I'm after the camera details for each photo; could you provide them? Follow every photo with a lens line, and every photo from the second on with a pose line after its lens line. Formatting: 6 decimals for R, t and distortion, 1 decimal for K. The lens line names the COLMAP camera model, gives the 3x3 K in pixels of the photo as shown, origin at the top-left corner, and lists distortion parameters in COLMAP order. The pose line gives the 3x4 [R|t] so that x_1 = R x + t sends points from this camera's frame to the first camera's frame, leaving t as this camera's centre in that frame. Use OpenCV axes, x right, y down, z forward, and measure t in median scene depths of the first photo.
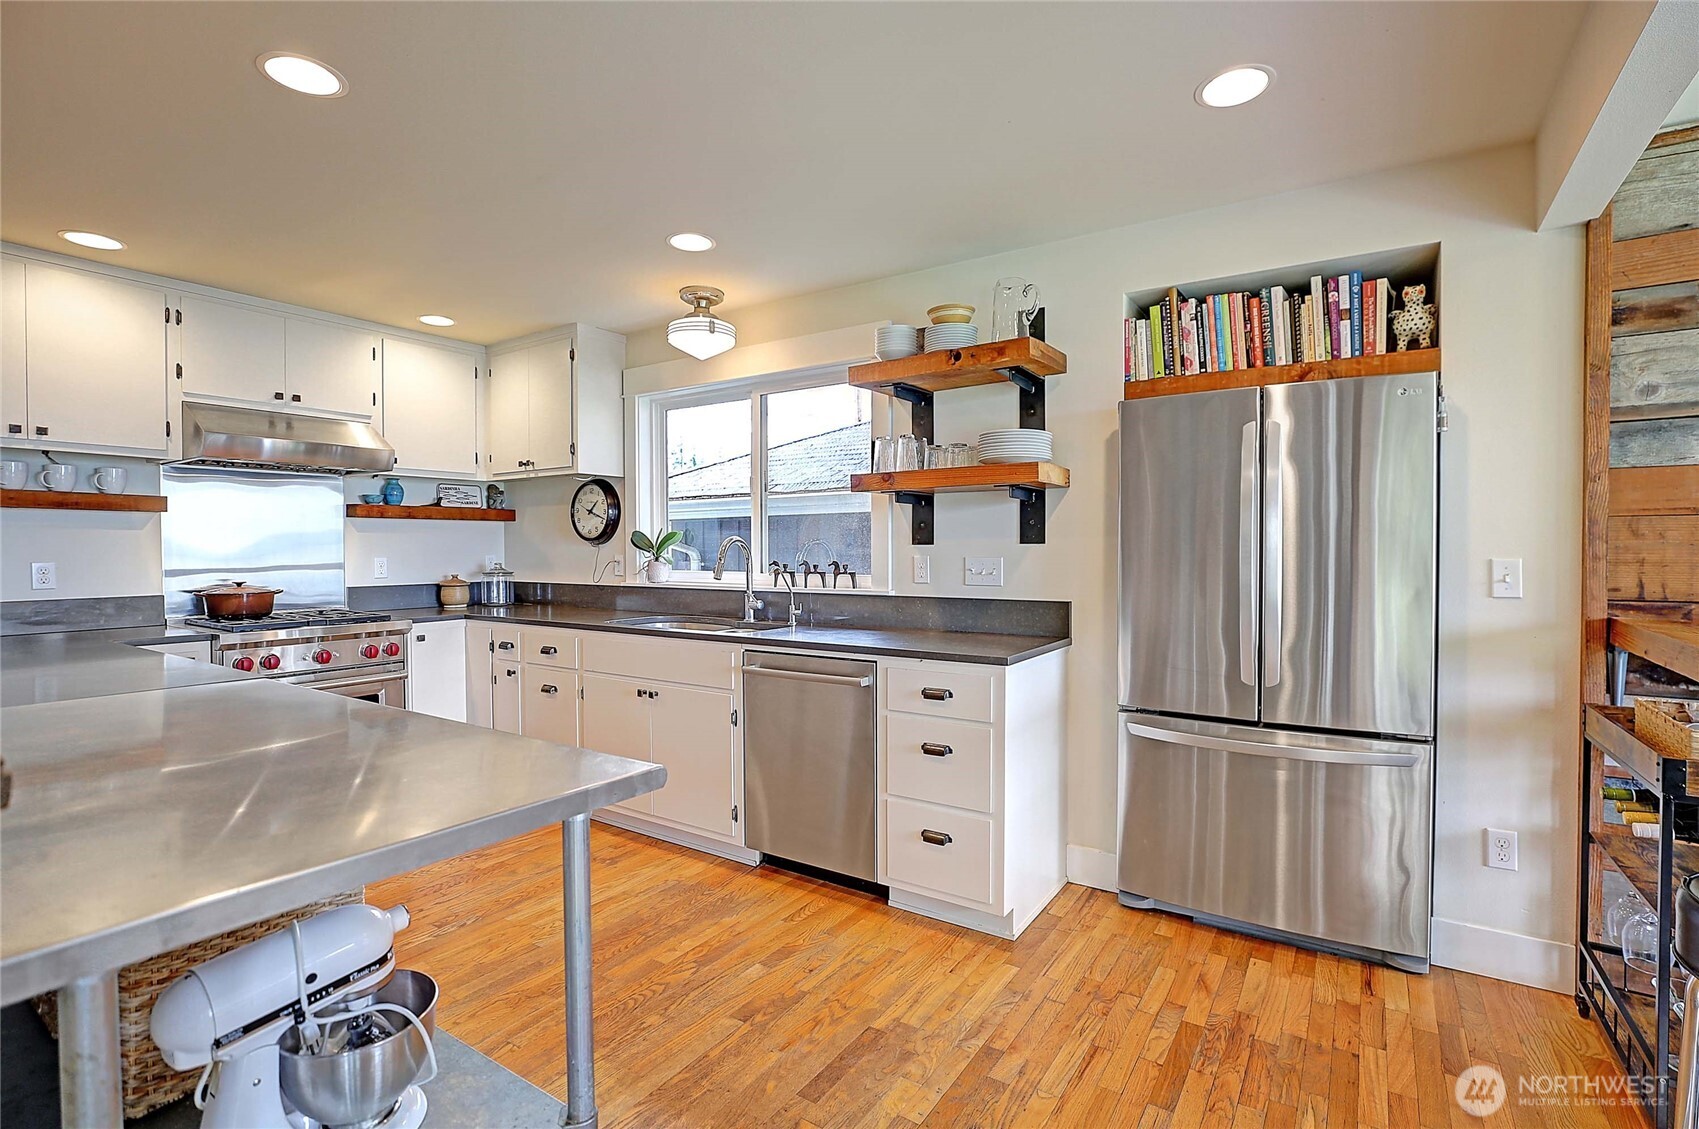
lens RADIAL K [[799.4, 0, 849.4], [0, 799.4, 562.7], [0, 0, 1]] dist [-0.031228, -0.000102]
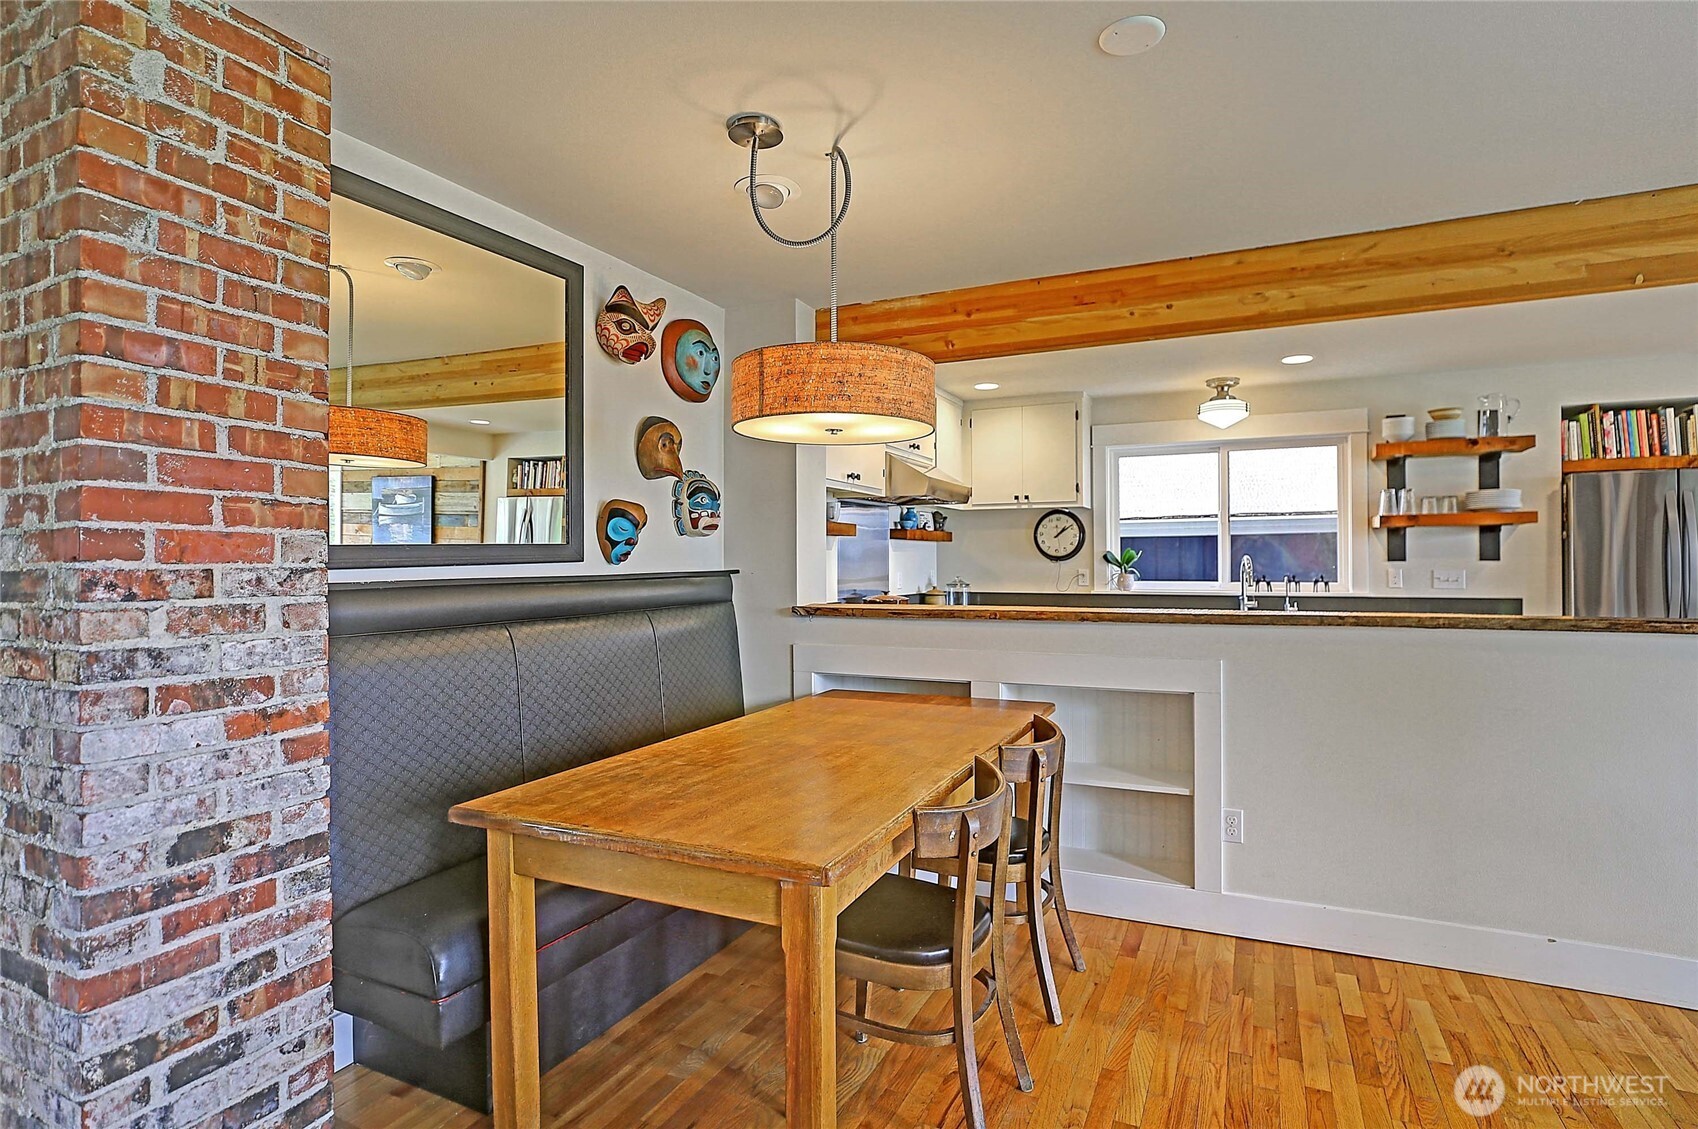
lens RADIAL K [[861.1, 0, 845.9], [0, 861.1, 563.2], [0, 0, 1]] dist [0.003714, 0.001821]
pose [[0.985155, -0.000907, 0.171665, -1.064820], [0.003545, 0.999880, -0.015059, 0.000533], [-0.171630, 0.015444, 0.985040, -0.358417]]
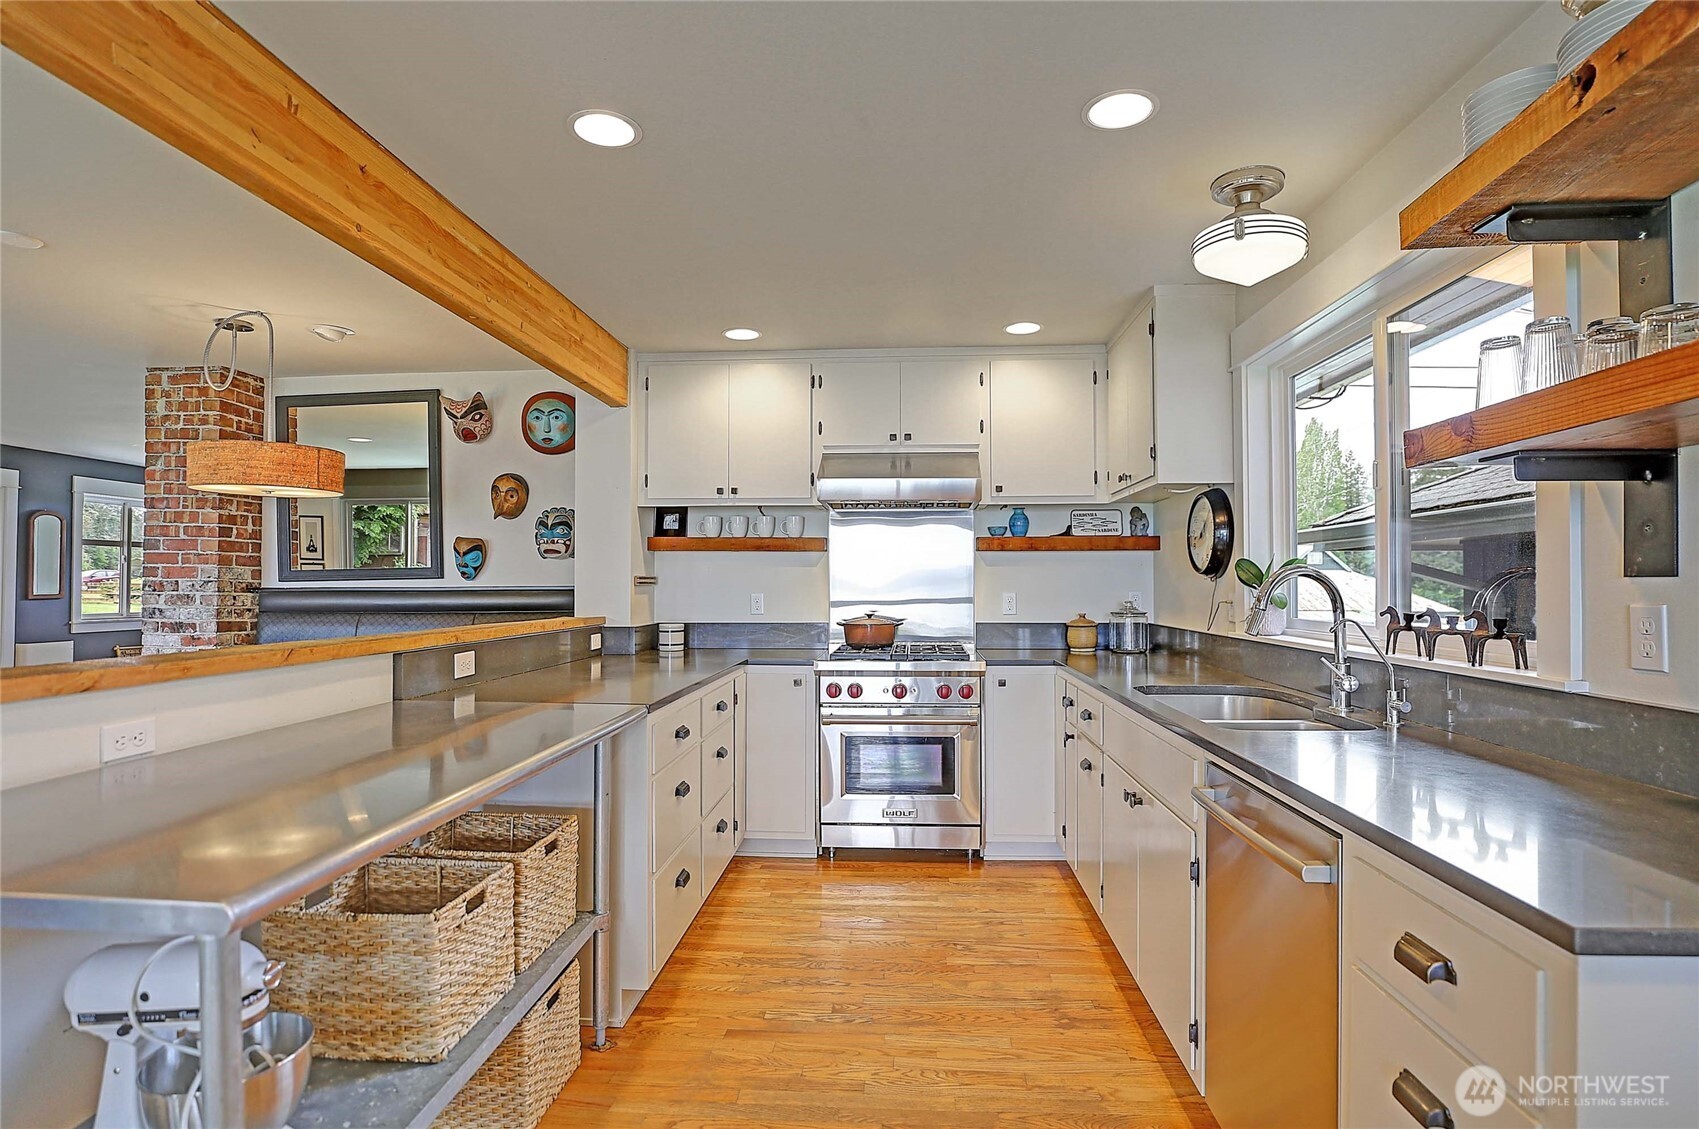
lens RADIAL K [[861.6, 0, 852.1], [0, 861.6, 574.6], [0, 0, 1]] dist [0.003714, 0.001821]
pose [[0.497167, -0.006694, -0.867629, 0.243903], [-0.017458, 0.999691, -0.017717, -0.008023], [0.867479, 0.023955, 0.496896, 0.384017]]
